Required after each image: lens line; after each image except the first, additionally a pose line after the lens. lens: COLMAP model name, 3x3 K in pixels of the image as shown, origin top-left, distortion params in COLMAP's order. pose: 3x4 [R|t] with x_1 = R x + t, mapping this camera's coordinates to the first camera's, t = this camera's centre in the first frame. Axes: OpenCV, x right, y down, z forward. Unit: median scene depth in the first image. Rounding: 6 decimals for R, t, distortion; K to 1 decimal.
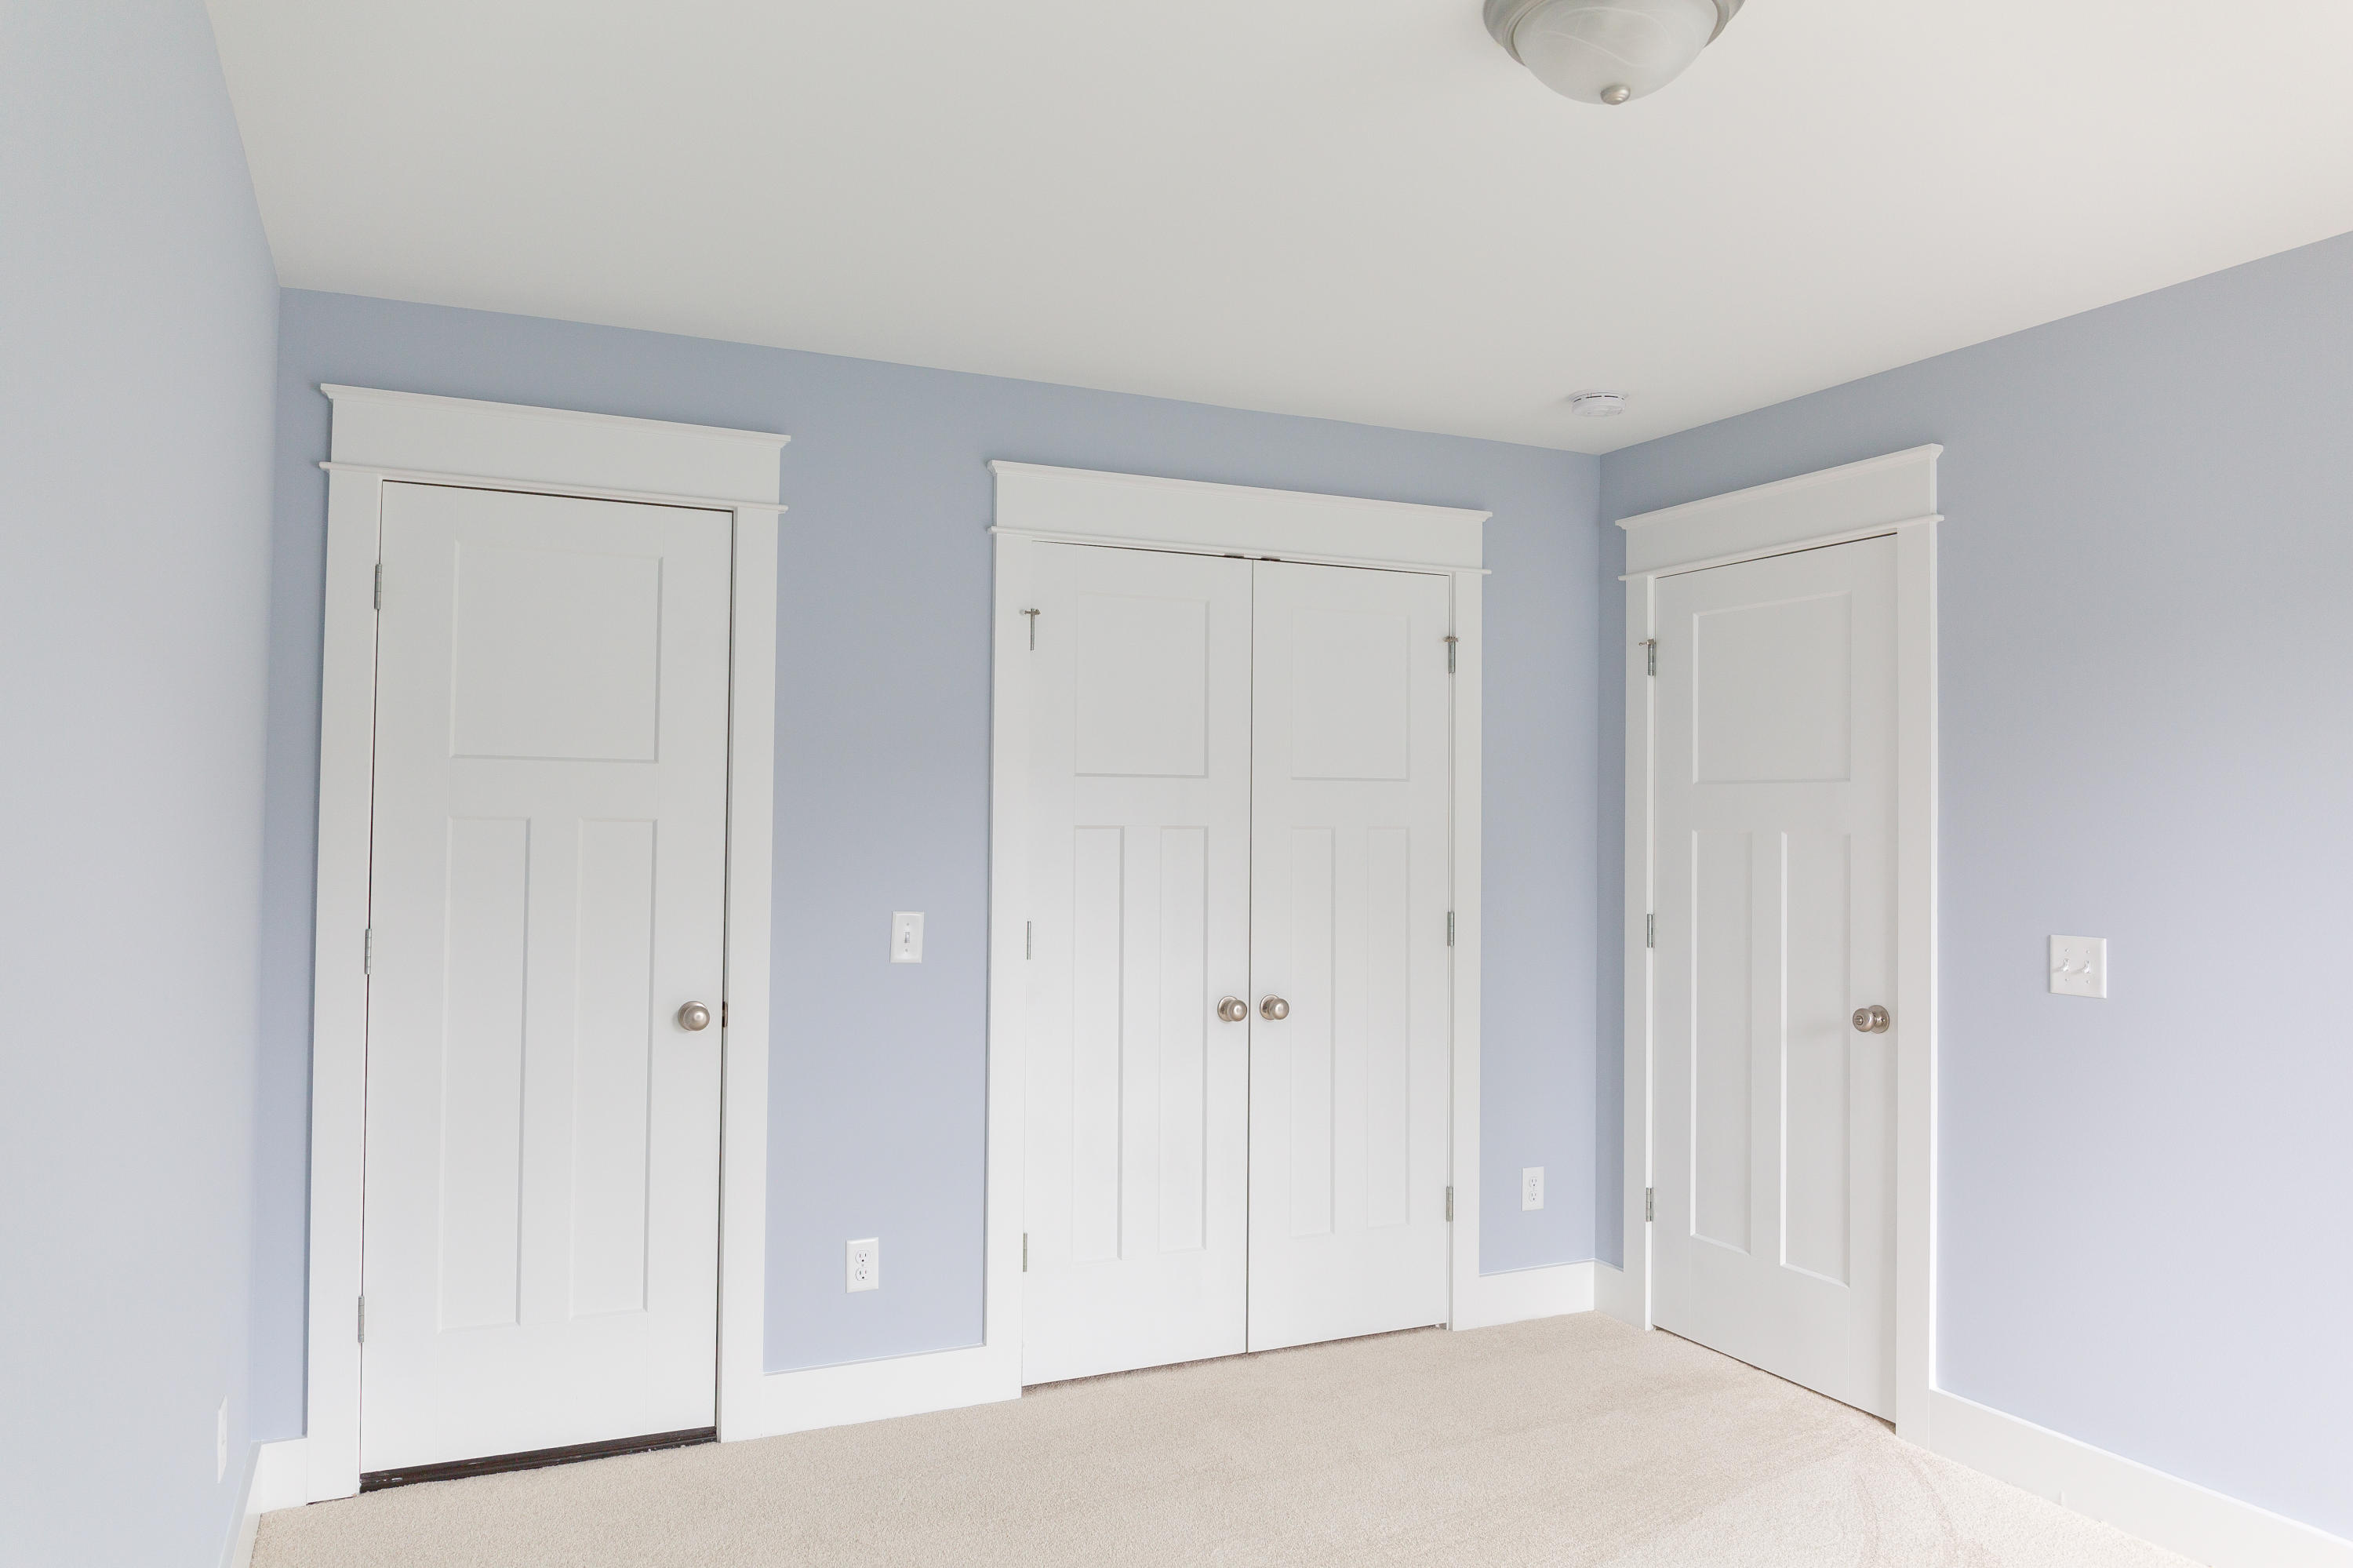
lens RADIAL K [[1589.1, 0, 1177.0], [0, 1589.1, 790.9], [0, 0, 1]] dist [-0.004450, -0.006383]
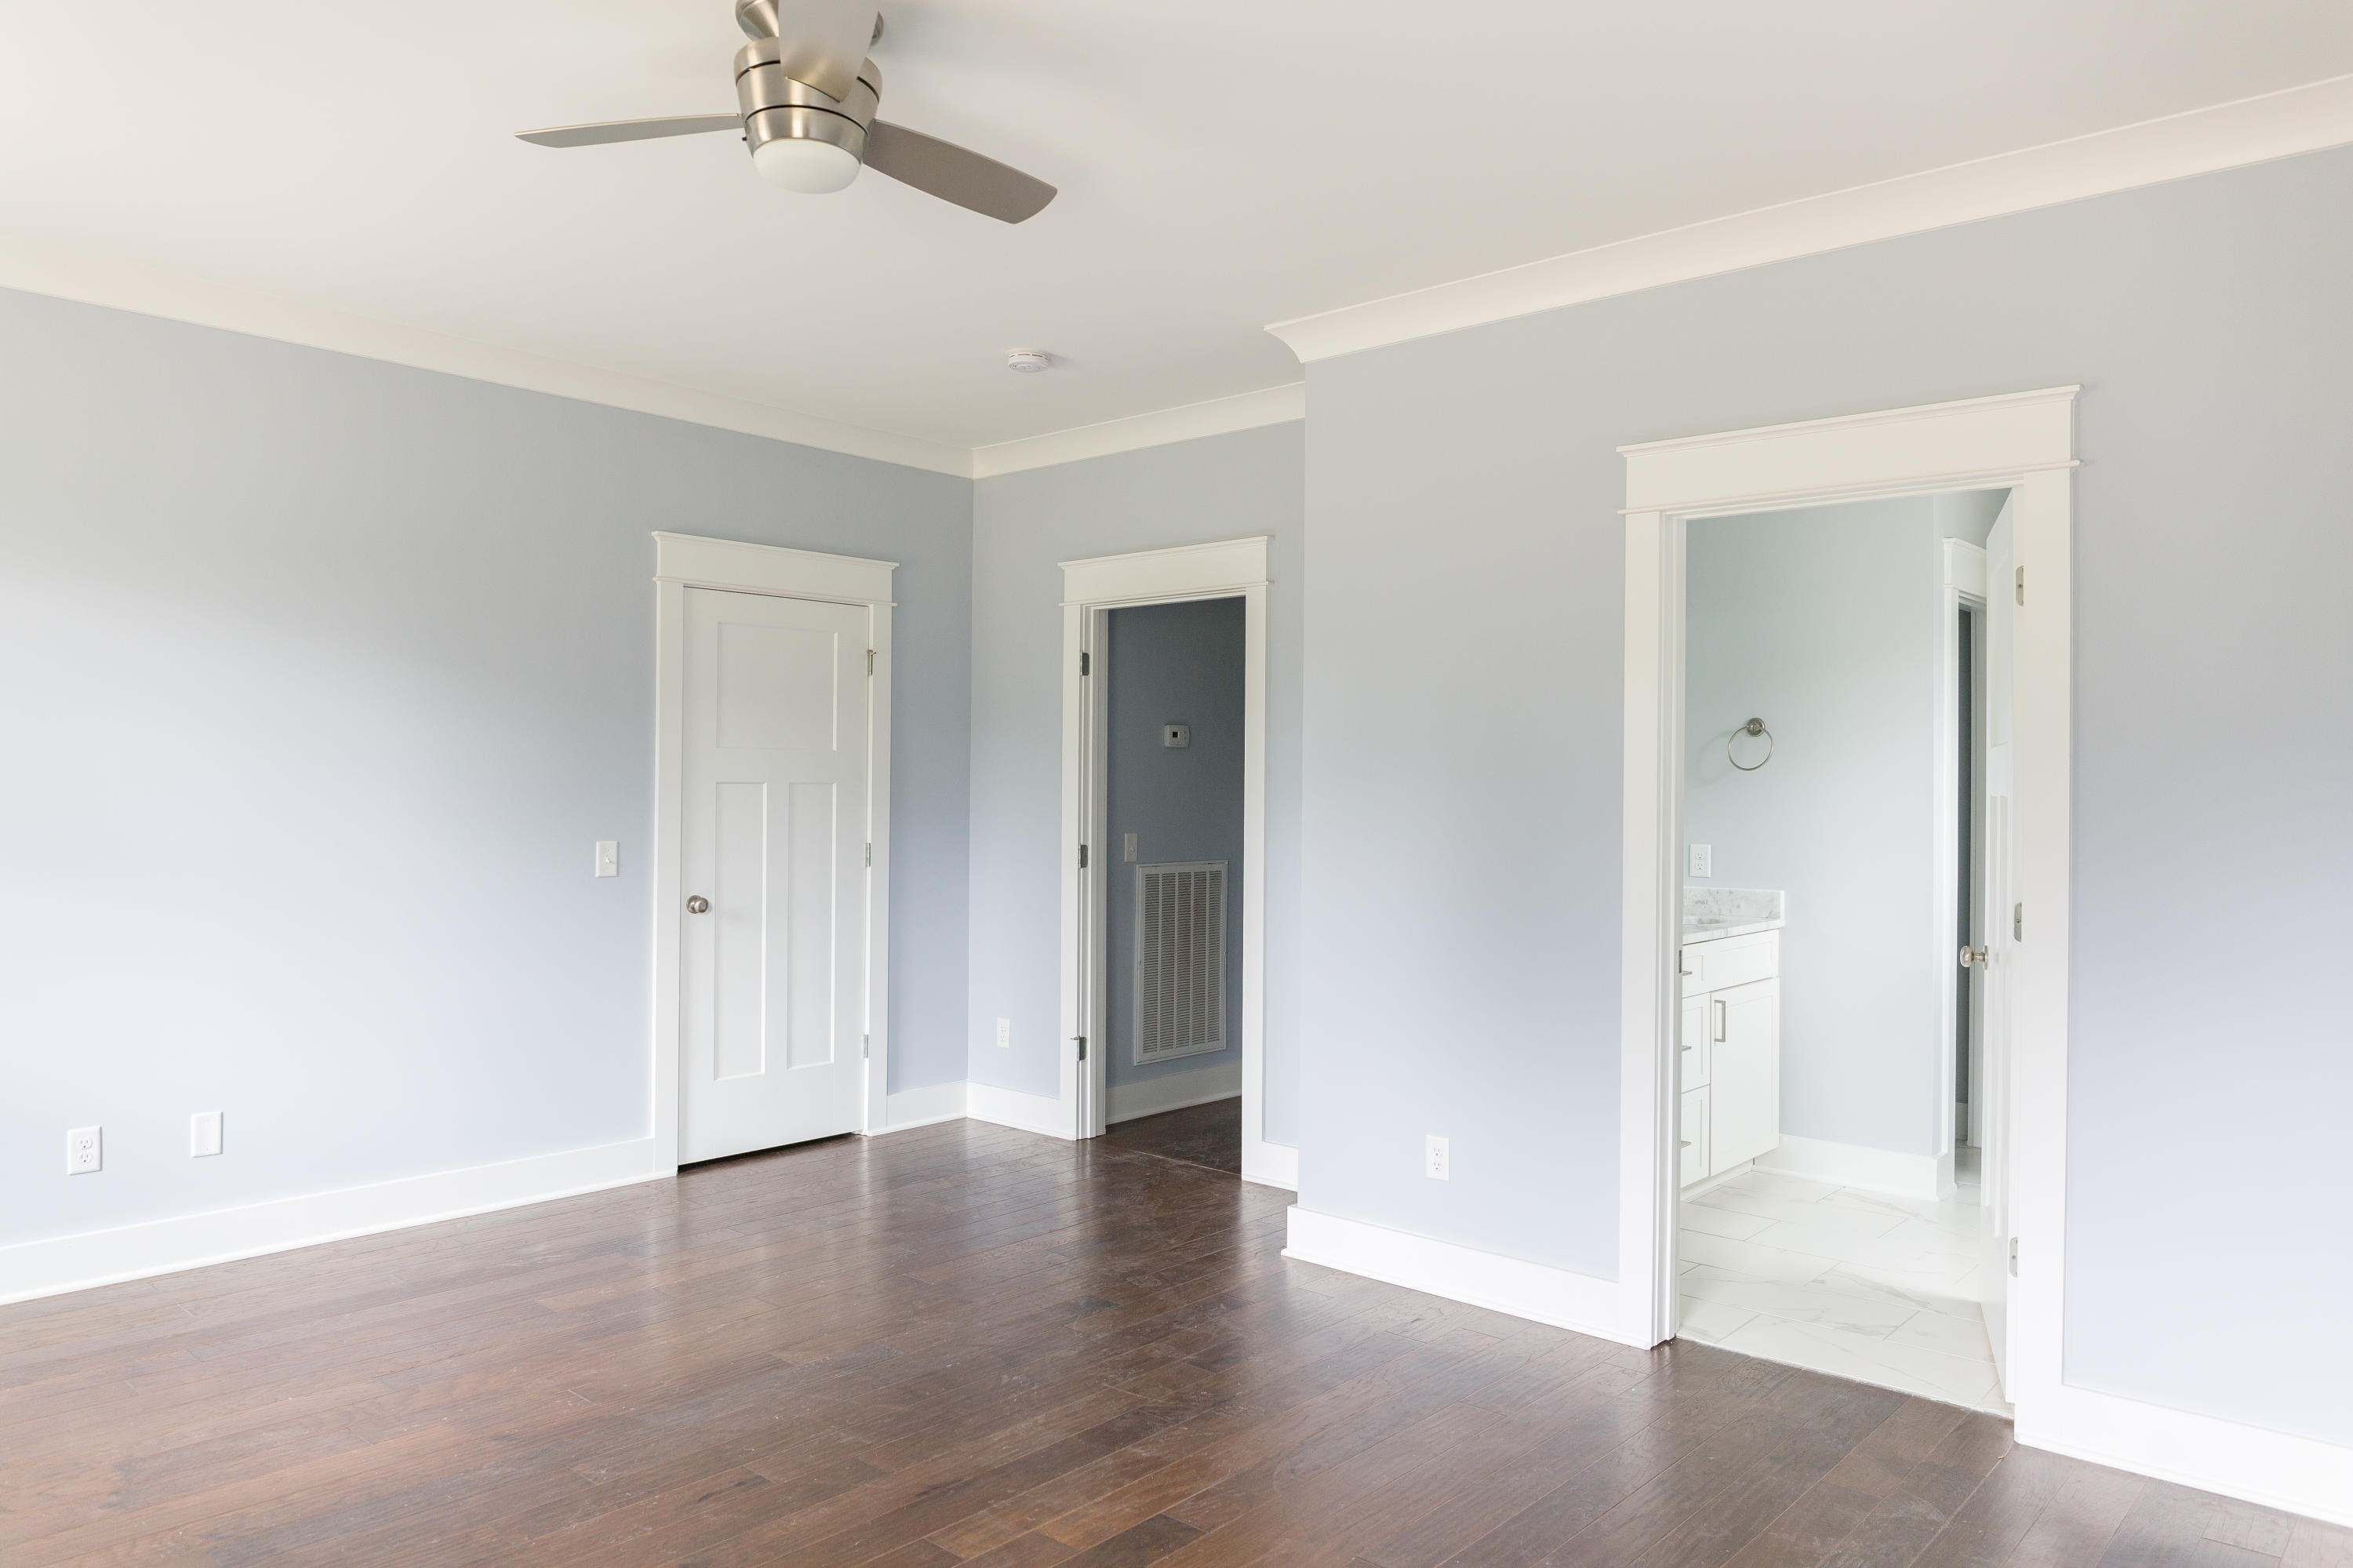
lens RADIAL K [[1589.1, 0, 1180.8], [0, 1589.1, 786.8], [0, 0, 1]] dist [-0.004450, -0.006383]
pose [[0.364959, -0.000613, -0.931023, 1.088923], [0.011737, 0.999923, 0.003943, 0.012681], [0.930950, -0.012366, 0.364938, 0.489648]]
